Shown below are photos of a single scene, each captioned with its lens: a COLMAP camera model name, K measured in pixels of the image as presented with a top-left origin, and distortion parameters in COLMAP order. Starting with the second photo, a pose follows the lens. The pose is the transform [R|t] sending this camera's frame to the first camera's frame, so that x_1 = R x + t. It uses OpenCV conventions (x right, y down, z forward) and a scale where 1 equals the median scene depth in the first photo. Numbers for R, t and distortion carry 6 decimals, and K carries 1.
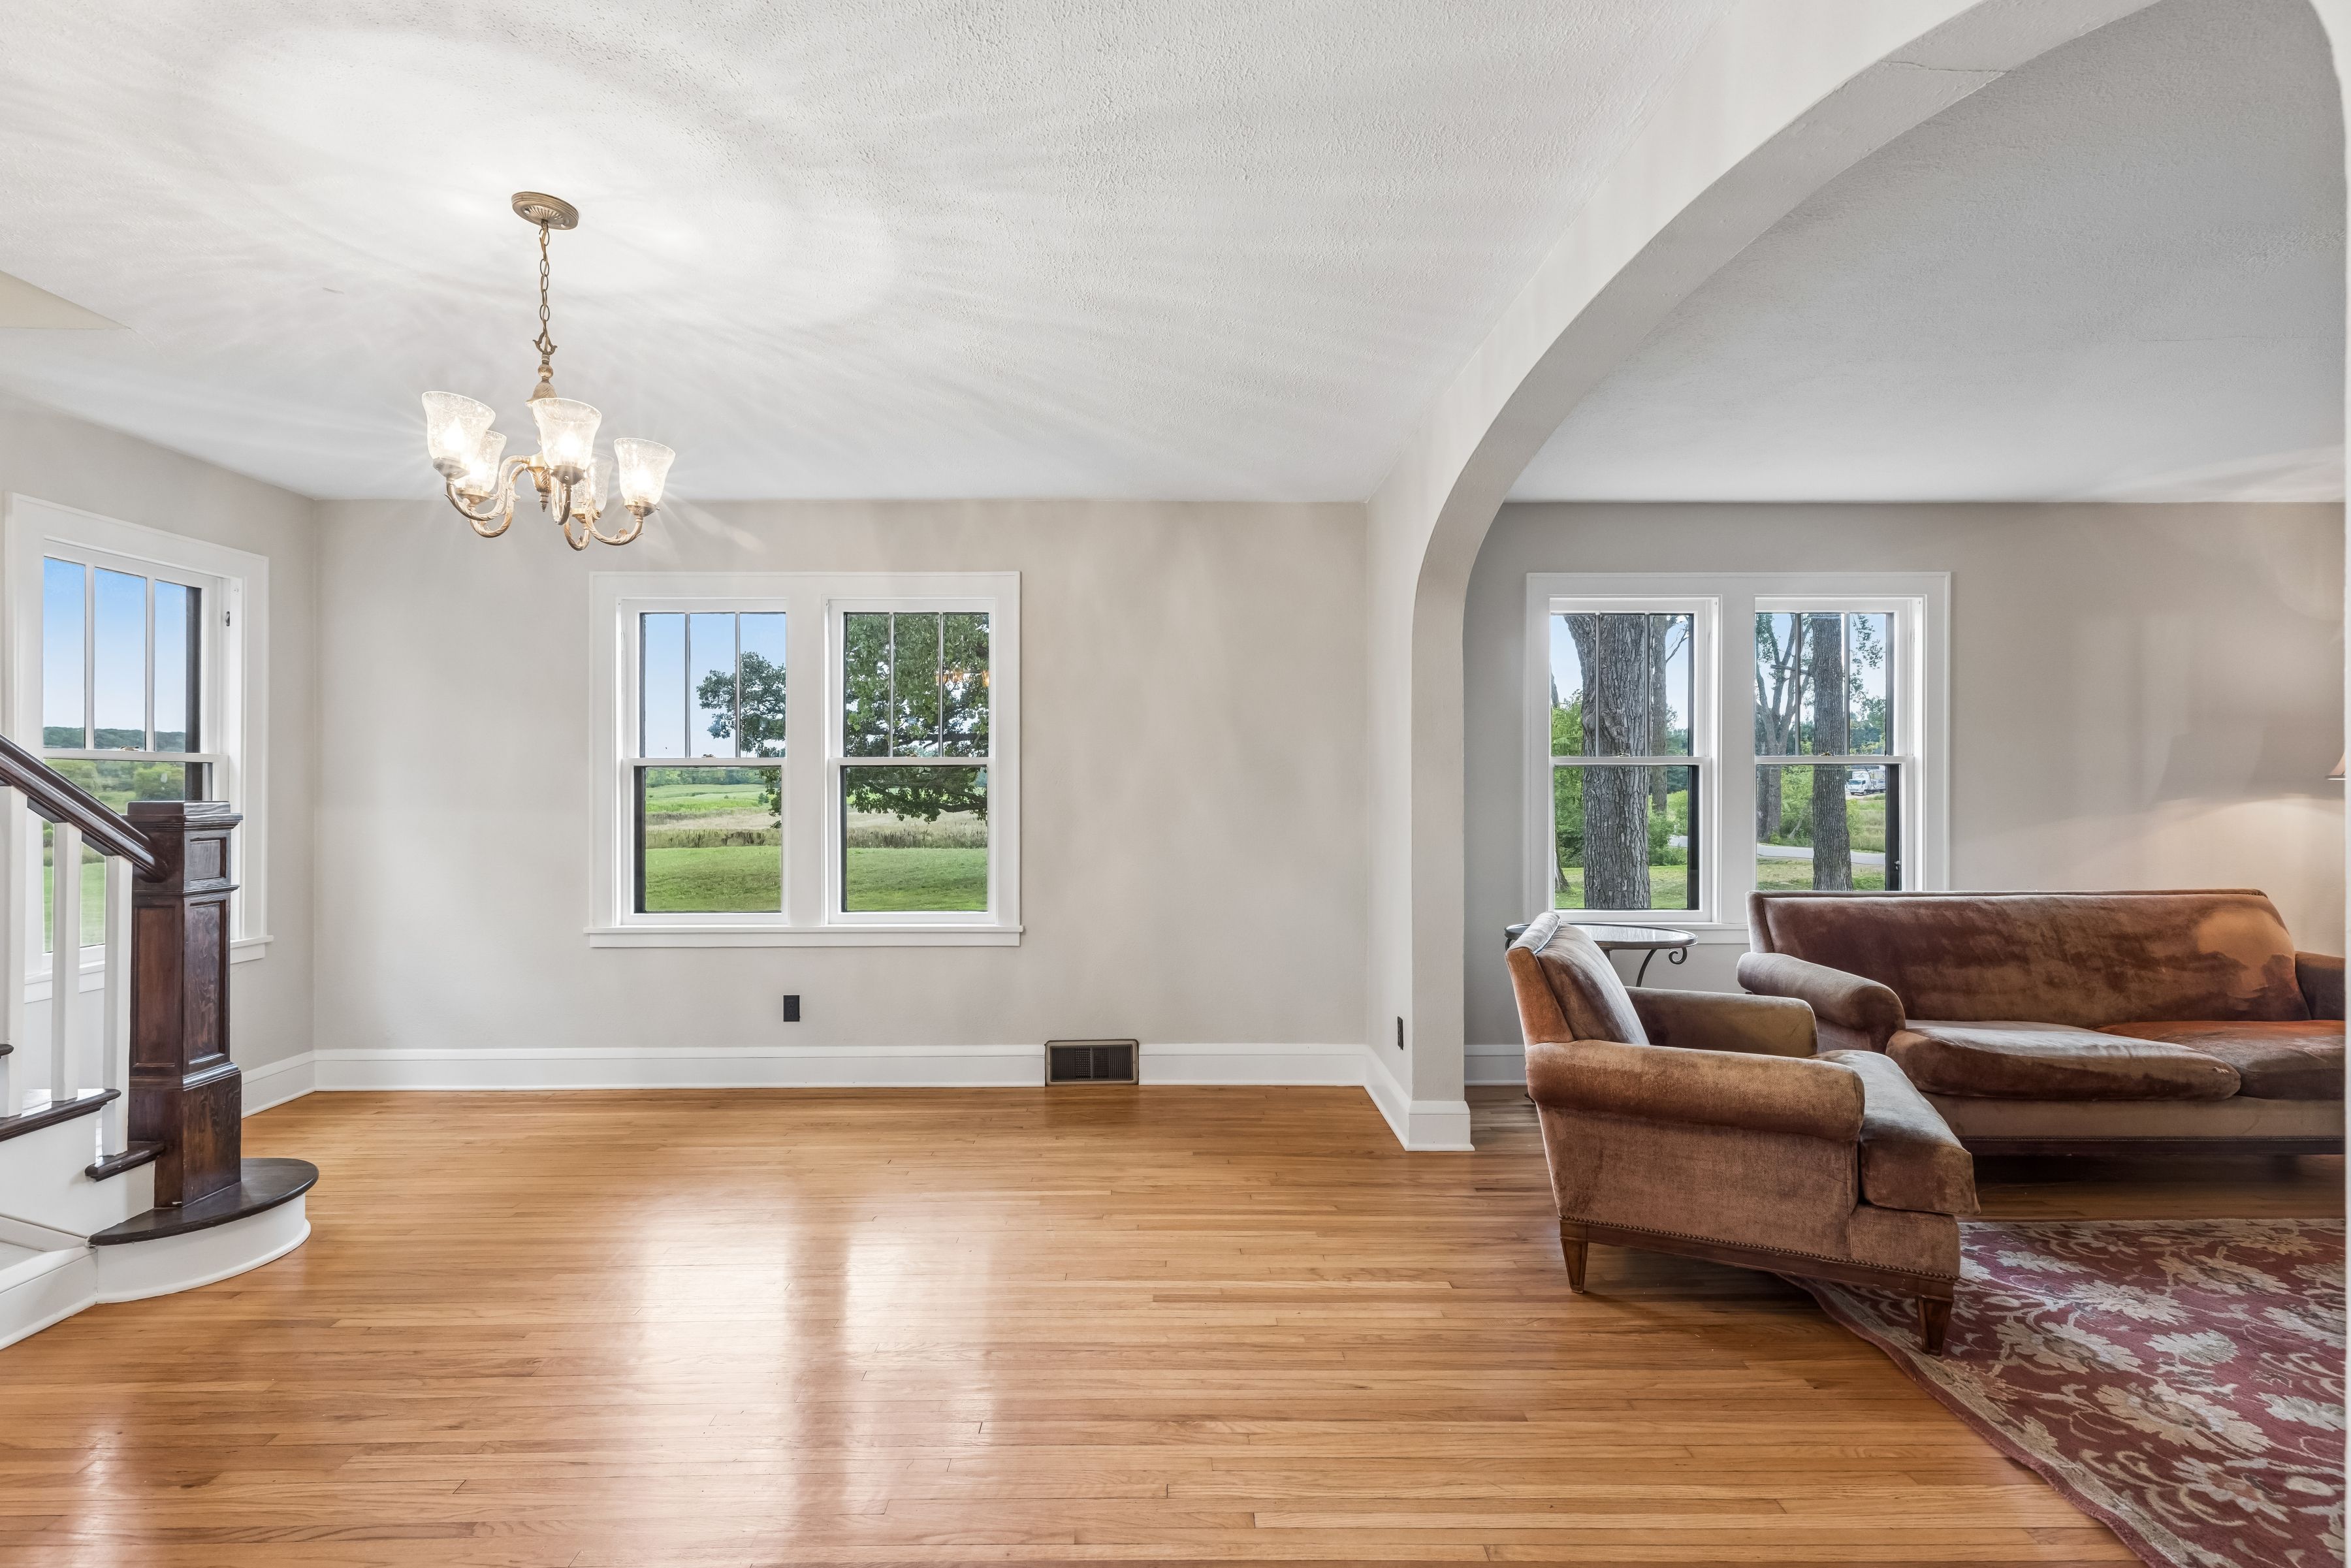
lens RADIAL K [[1085.1, 0, 1158.5], [0, 1085.1, 785.6], [0, 0, 1]] dist [0.008432, 0.000064]
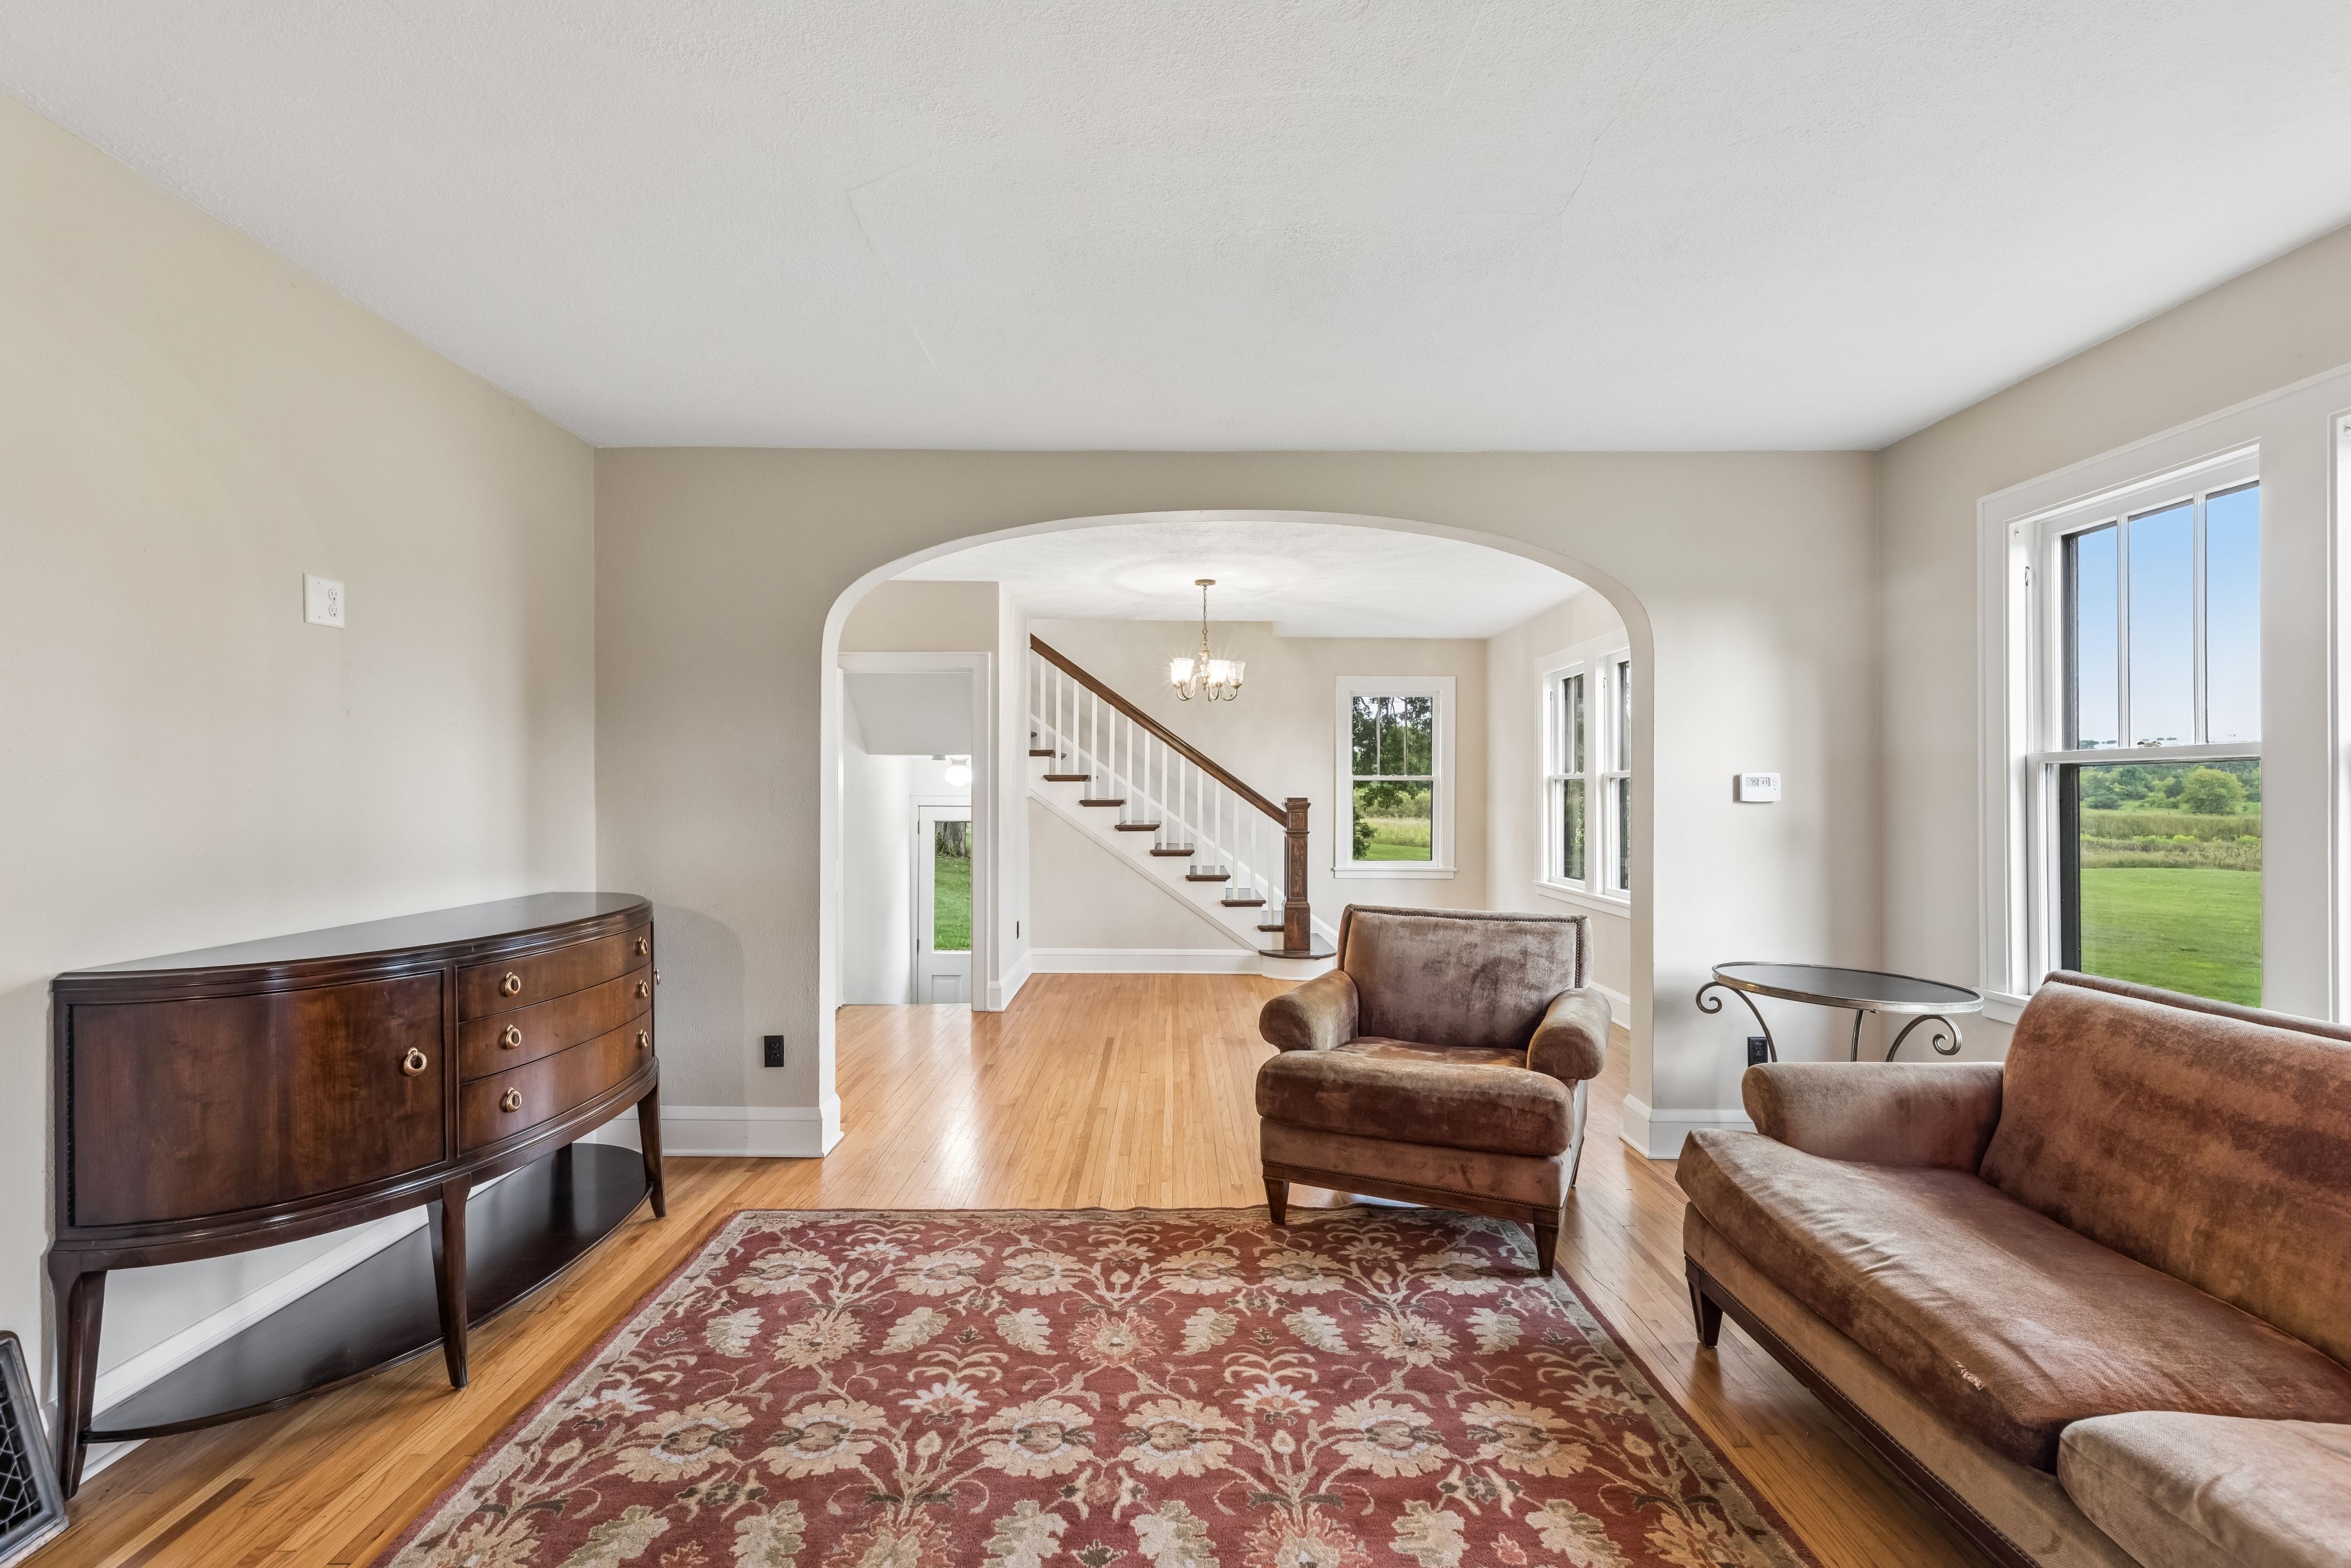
lens RADIAL K [[1085.1, 0, 1142.8], [0, 1085.1, 782.5], [0, 0, 1]] dist [0.008432, 0.000064]
pose [[-0.045173, -0.008433, -0.998944, 1.795121], [-0.003528, 0.999959, -0.008282, 0.000115], [0.998973, 0.003150, -0.045201, 0.792307]]
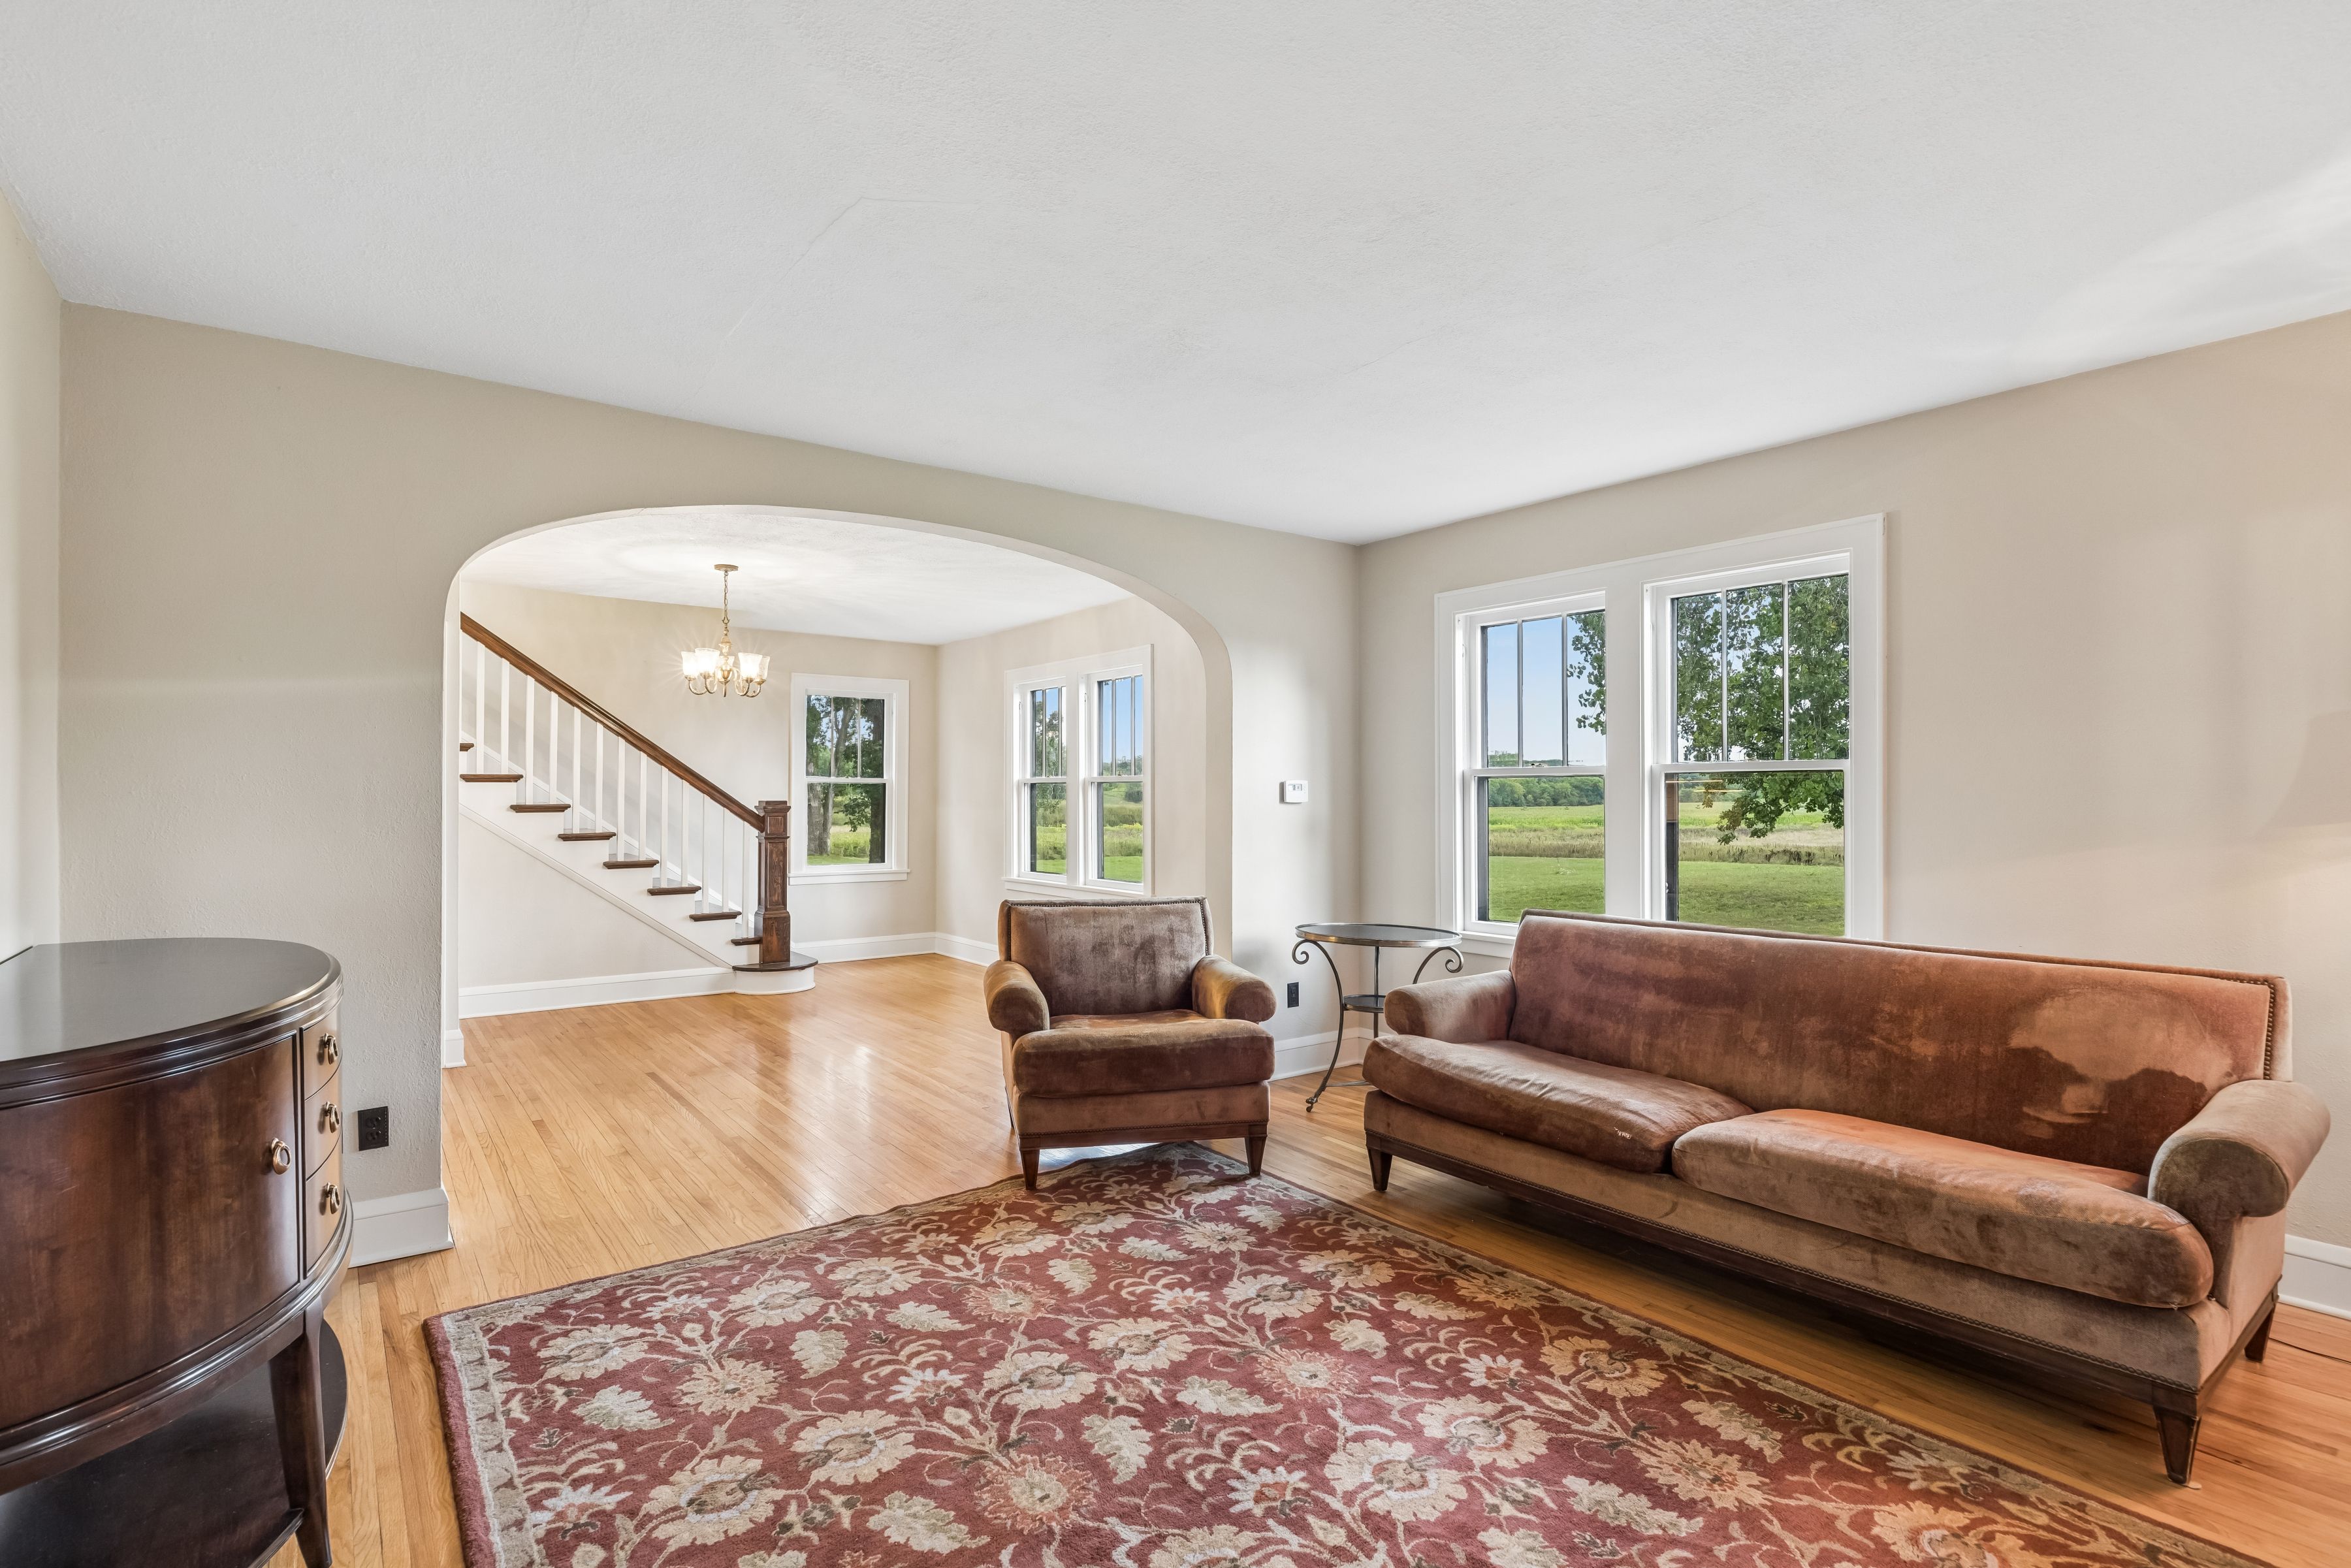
lens RADIAL K [[1164.4, 0, 1152.9], [0, 1164.4, 778.3], [0, 0, 1]] dist [-0.000692, 0.002160]
pose [[0.569553, -0.010088, -0.821893, 1.832696], [-0.002484, 0.999899, -0.013995, -0.002403], [0.821951, 0.010012, 0.569471, 0.222691]]
